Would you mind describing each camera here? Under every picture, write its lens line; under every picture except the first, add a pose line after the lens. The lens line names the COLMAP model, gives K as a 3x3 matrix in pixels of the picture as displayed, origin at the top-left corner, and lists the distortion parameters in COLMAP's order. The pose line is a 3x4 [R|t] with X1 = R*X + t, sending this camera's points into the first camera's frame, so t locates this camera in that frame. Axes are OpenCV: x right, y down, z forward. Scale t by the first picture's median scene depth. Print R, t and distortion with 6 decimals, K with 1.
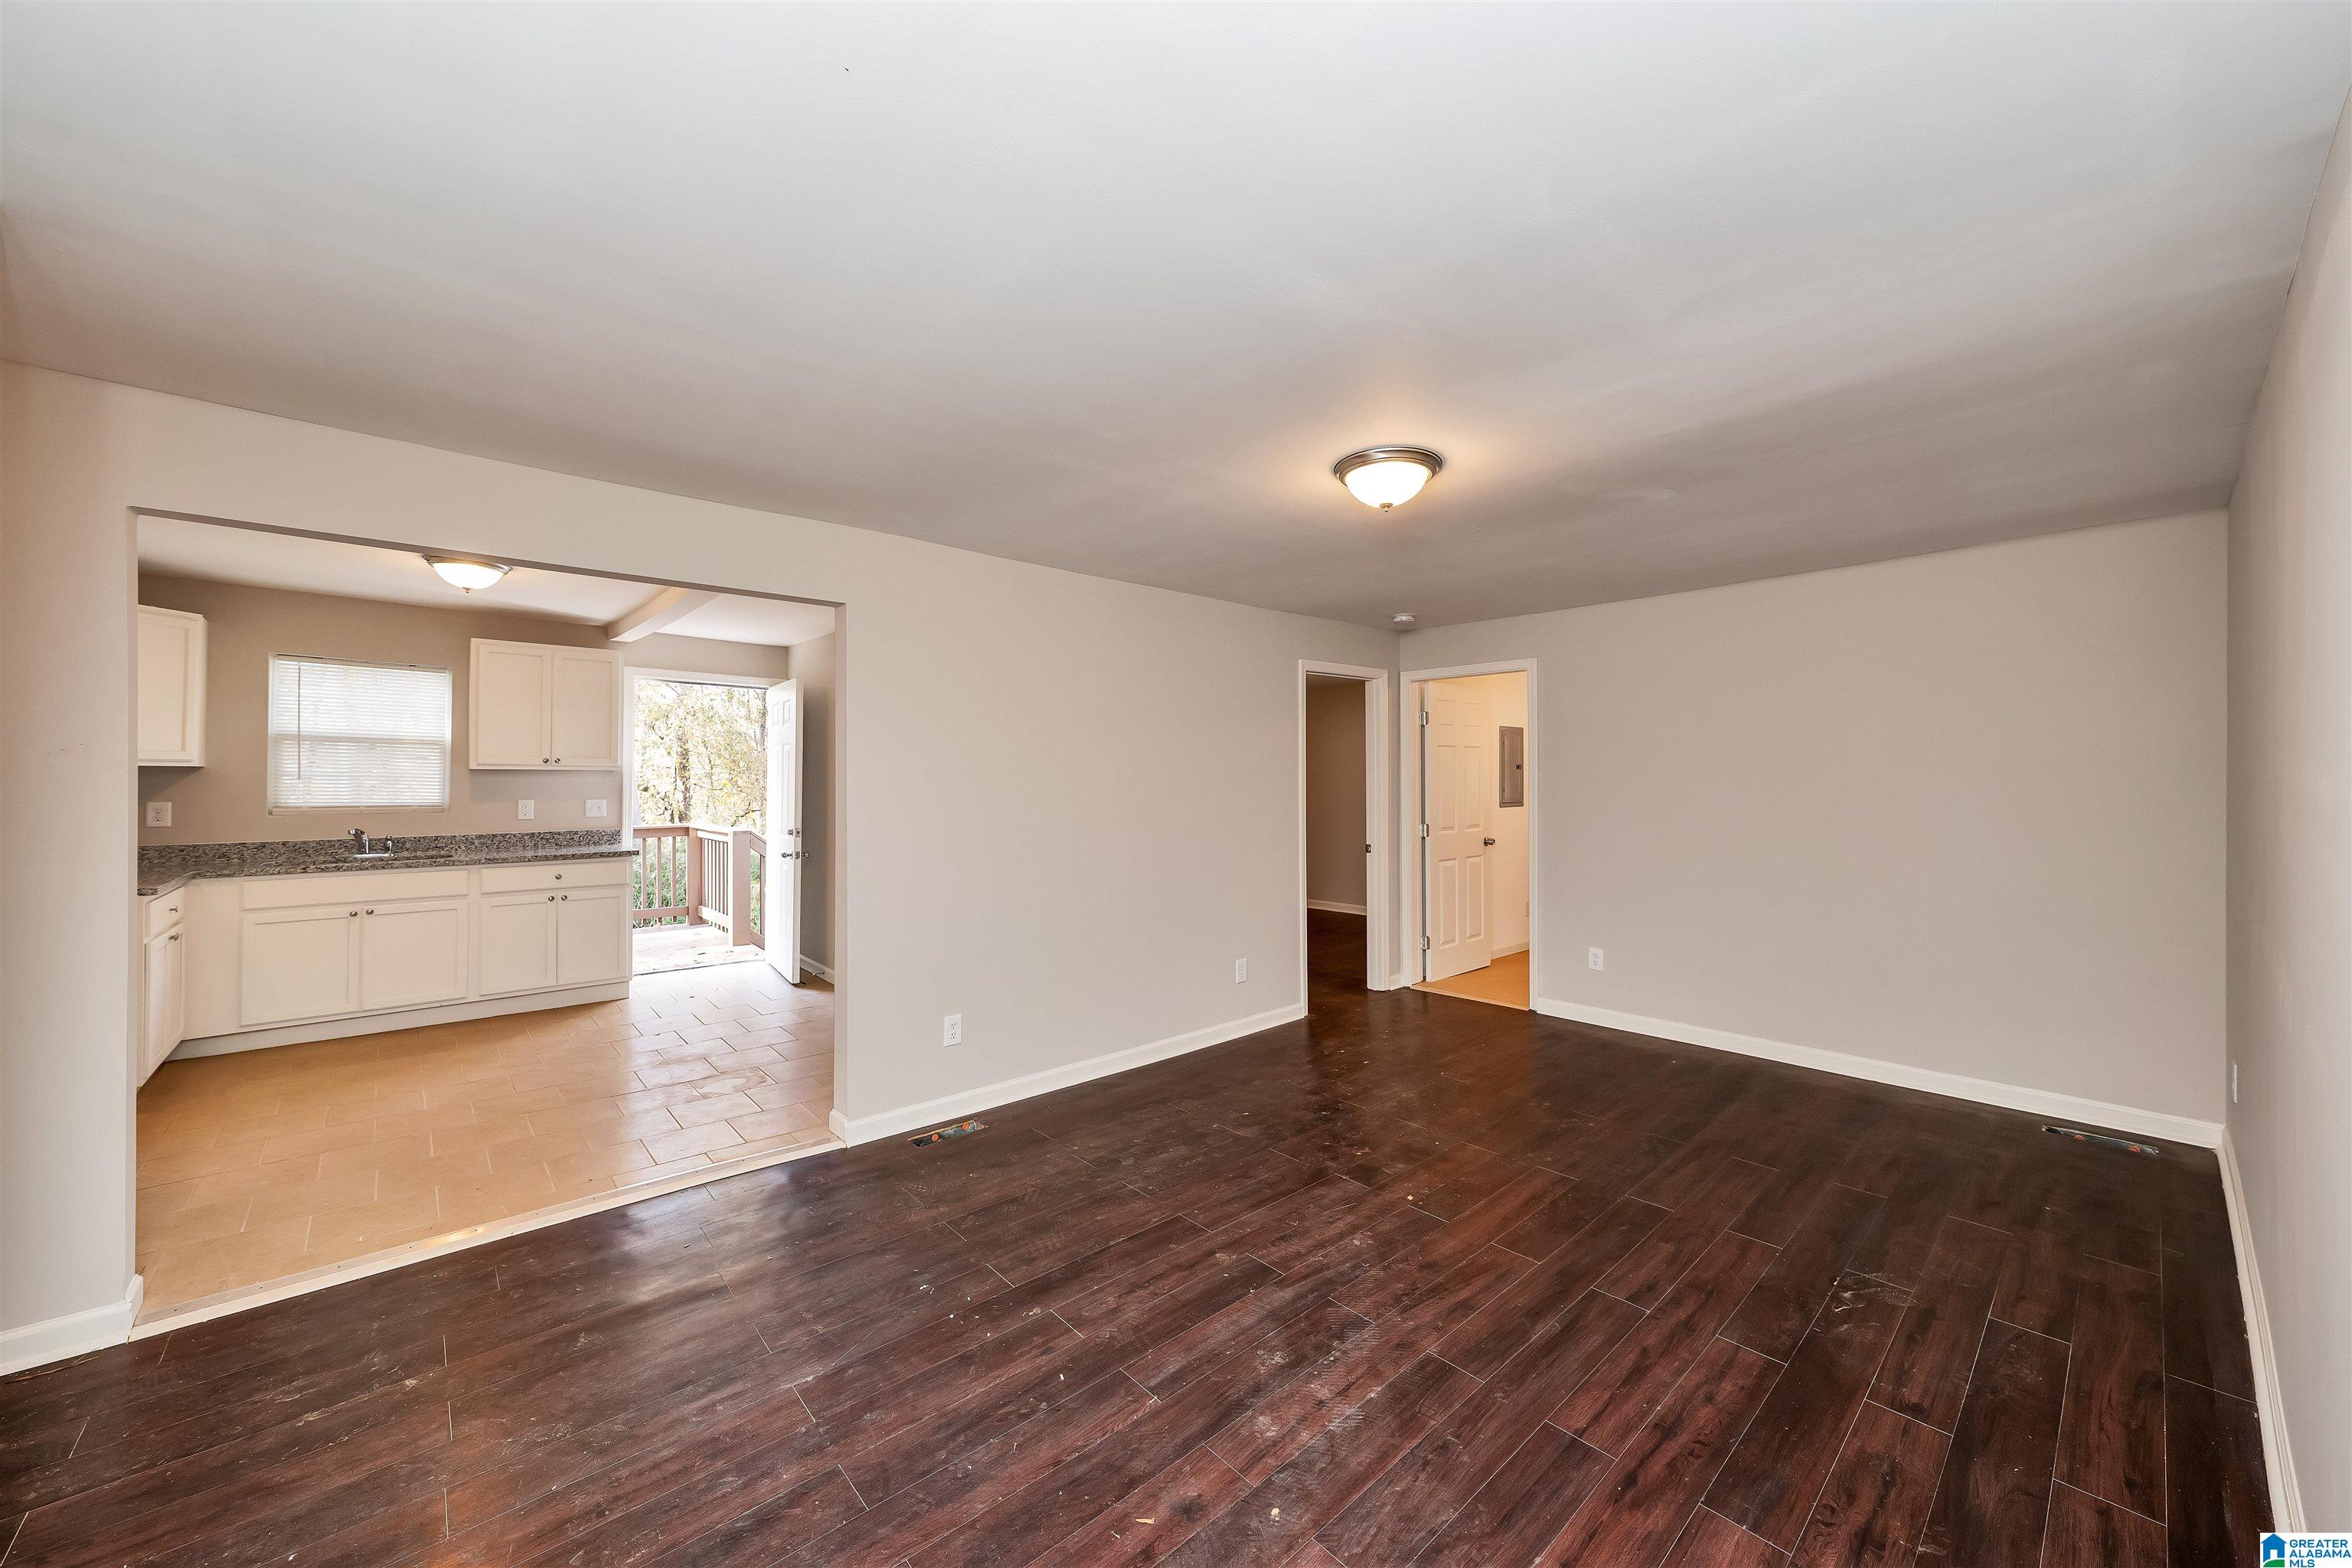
lens RADIAL K [[885.5, 0, 1183.4], [0, 885.5, 774.9], [0, 0, 1]] dist [-0.000508, 0.000096]
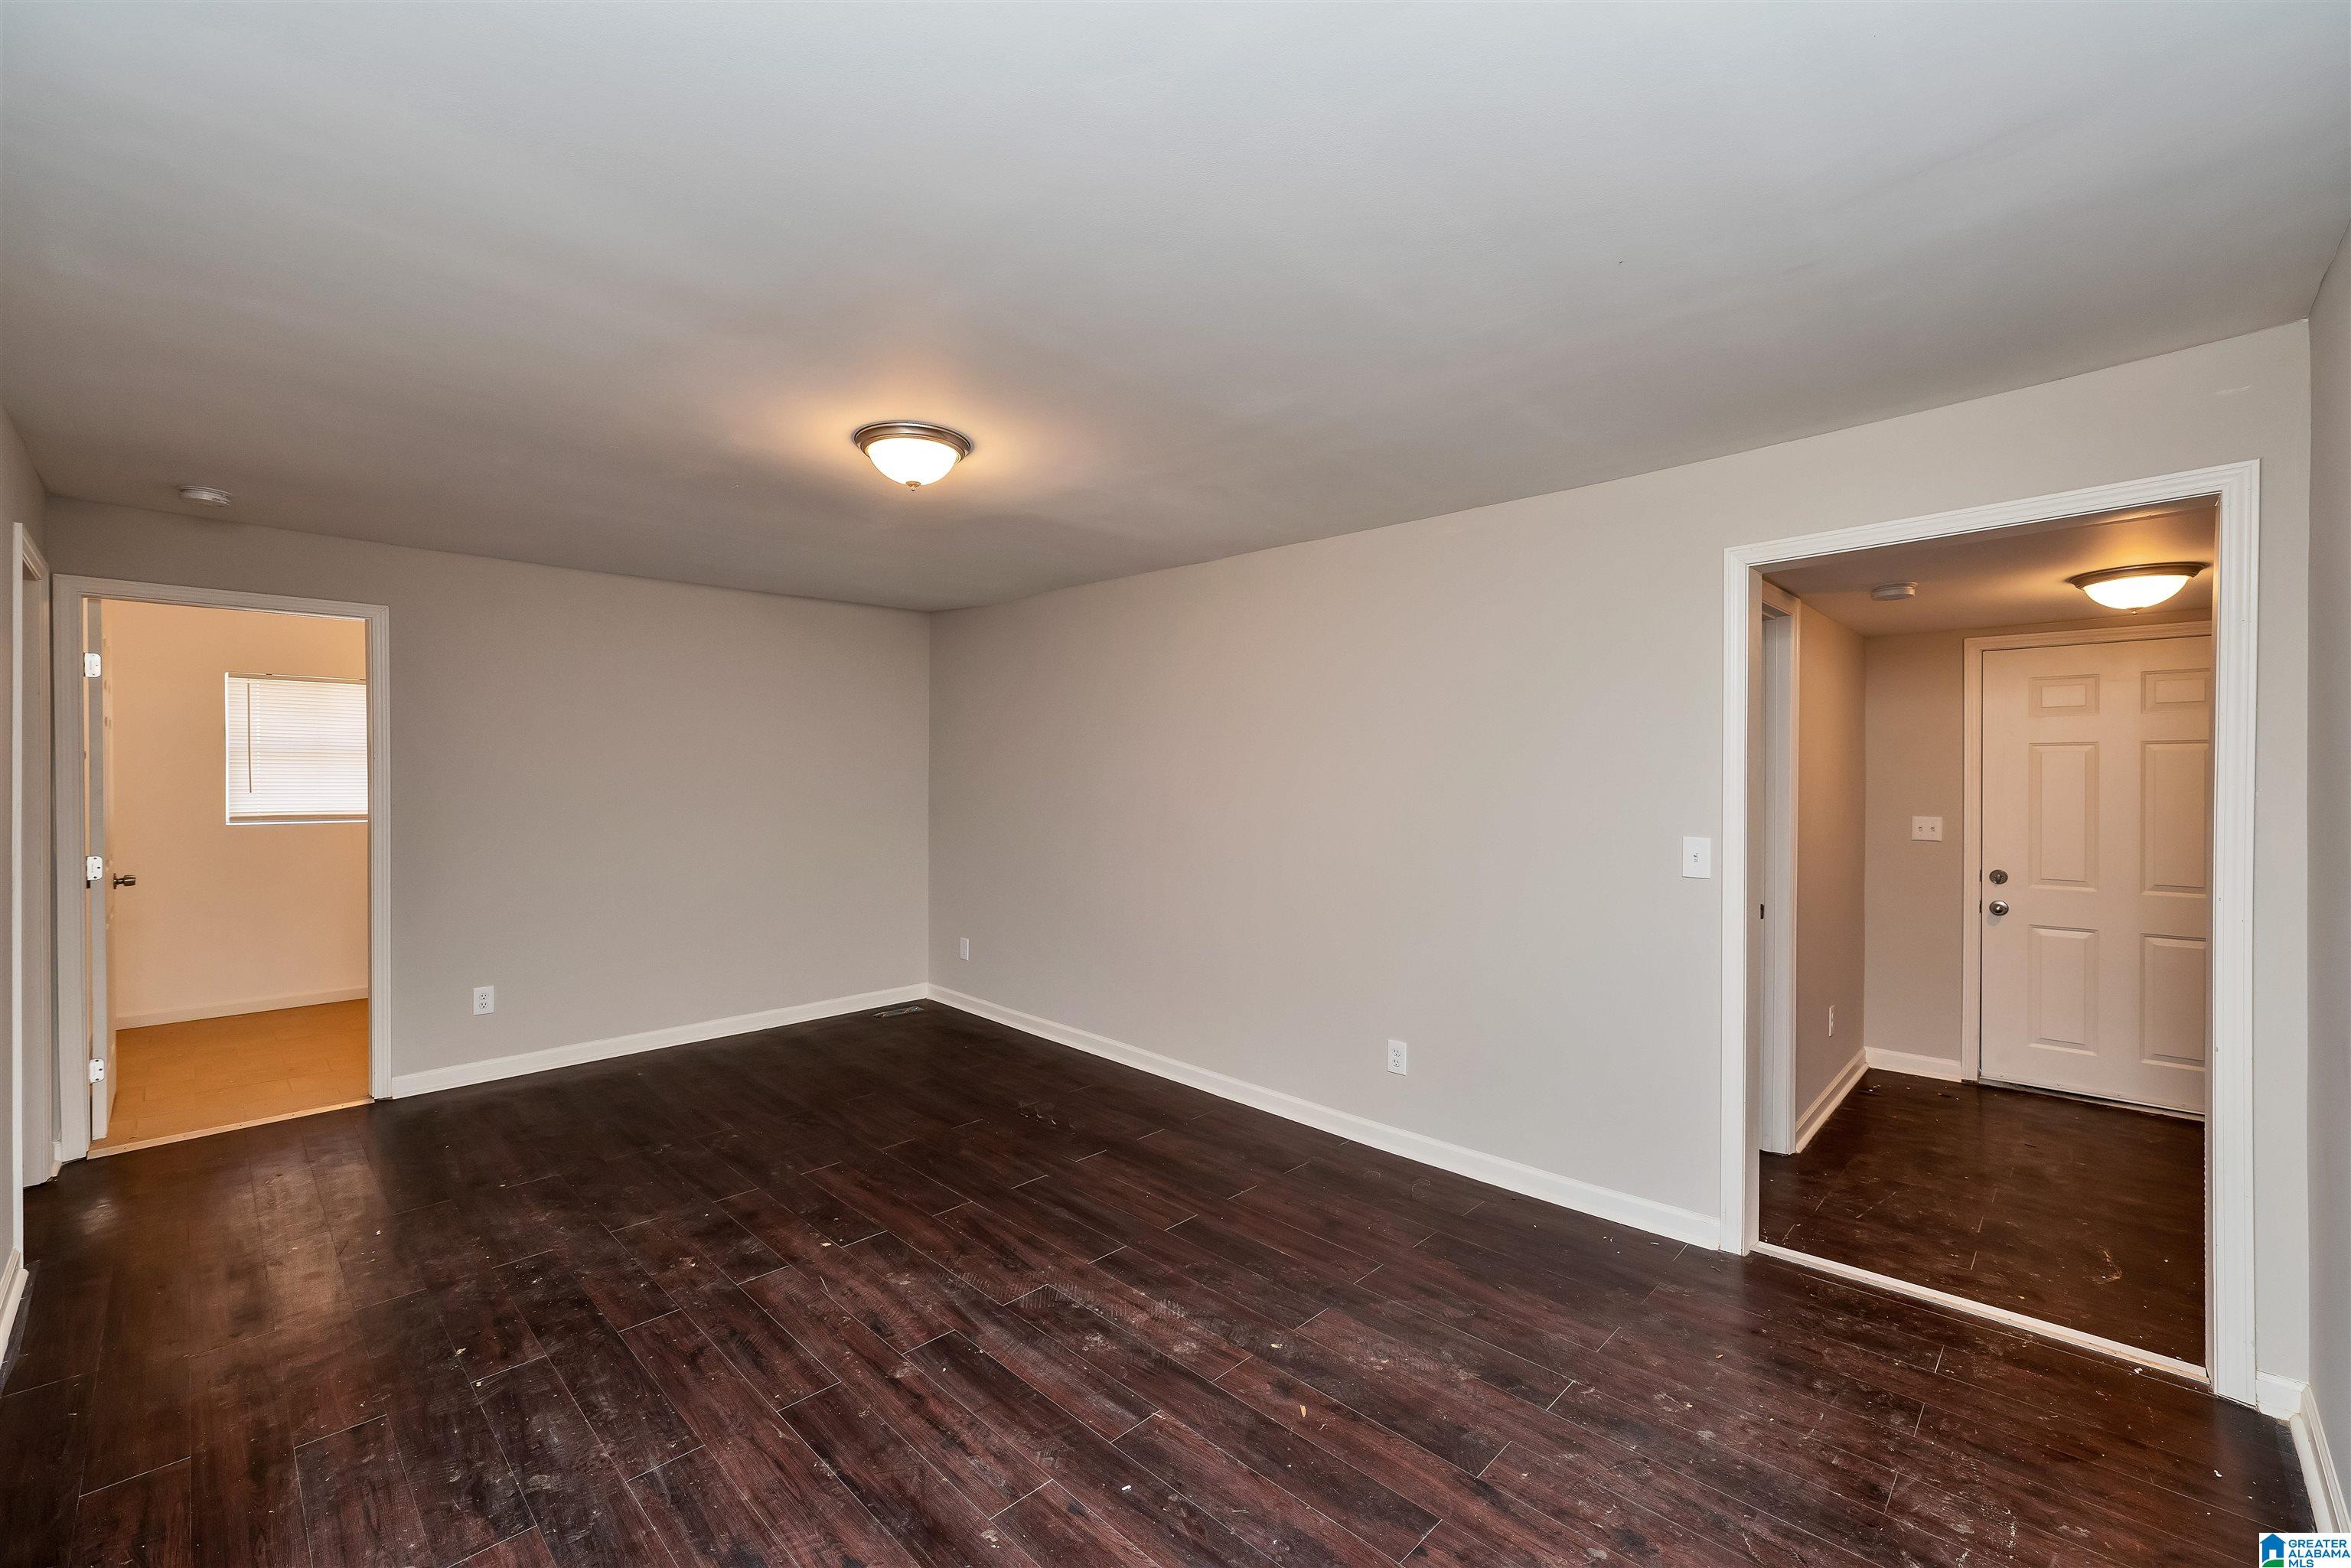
lens RADIAL K [[974.1, 0, 1175.5], [0, 974.1, 785.1], [0, 0, 1]] dist [-0.000054, 0.000027]
pose [[-0.071250, -0.010581, 0.997402, -0.968760], [-0.003376, 0.999941, 0.010367, 0.004805], [-0.997453, -0.002629, -0.071282, 0.939561]]
